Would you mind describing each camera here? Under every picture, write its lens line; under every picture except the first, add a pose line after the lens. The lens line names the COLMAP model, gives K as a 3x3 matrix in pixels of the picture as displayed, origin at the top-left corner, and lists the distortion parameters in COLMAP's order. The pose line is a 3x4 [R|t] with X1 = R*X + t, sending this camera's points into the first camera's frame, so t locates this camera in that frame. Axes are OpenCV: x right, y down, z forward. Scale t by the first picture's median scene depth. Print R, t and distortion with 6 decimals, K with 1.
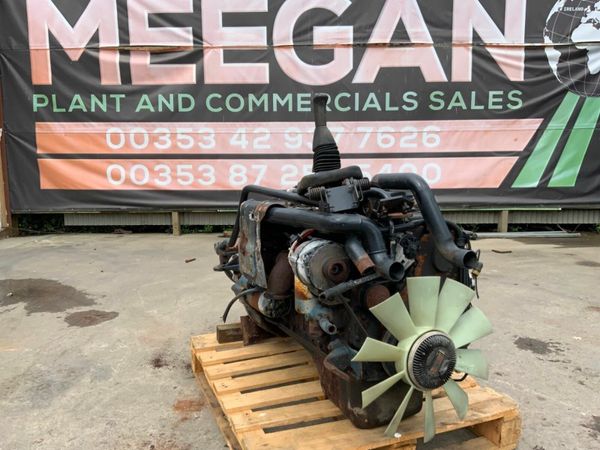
lens RADIAL K [[515.0, 0, 299.5], [0, 515.0, 224.9], [0, 0, 1]] dist [0.009314, -0.020365]
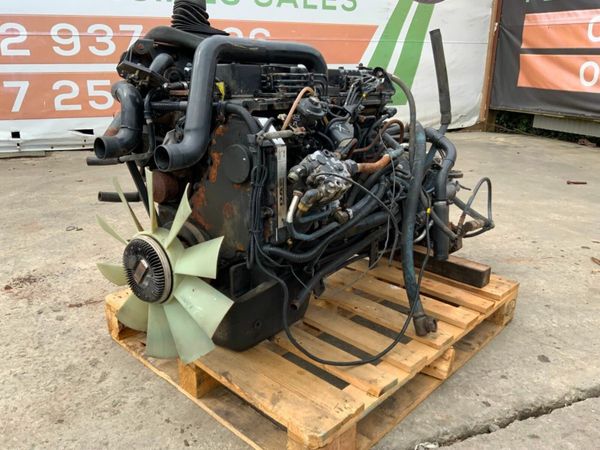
lens RADIAL K [[515.0, 0, 299.3], [0, 515.0, 225.6], [0, 0, 1]] dist [0.009314, -0.020365]
pose [[0.417008, 0.290020, -0.861390, 0.249621], [-0.133983, 0.956986, 0.257344, -0.012688], [0.898973, 0.008097, 0.437928, 0.200998]]
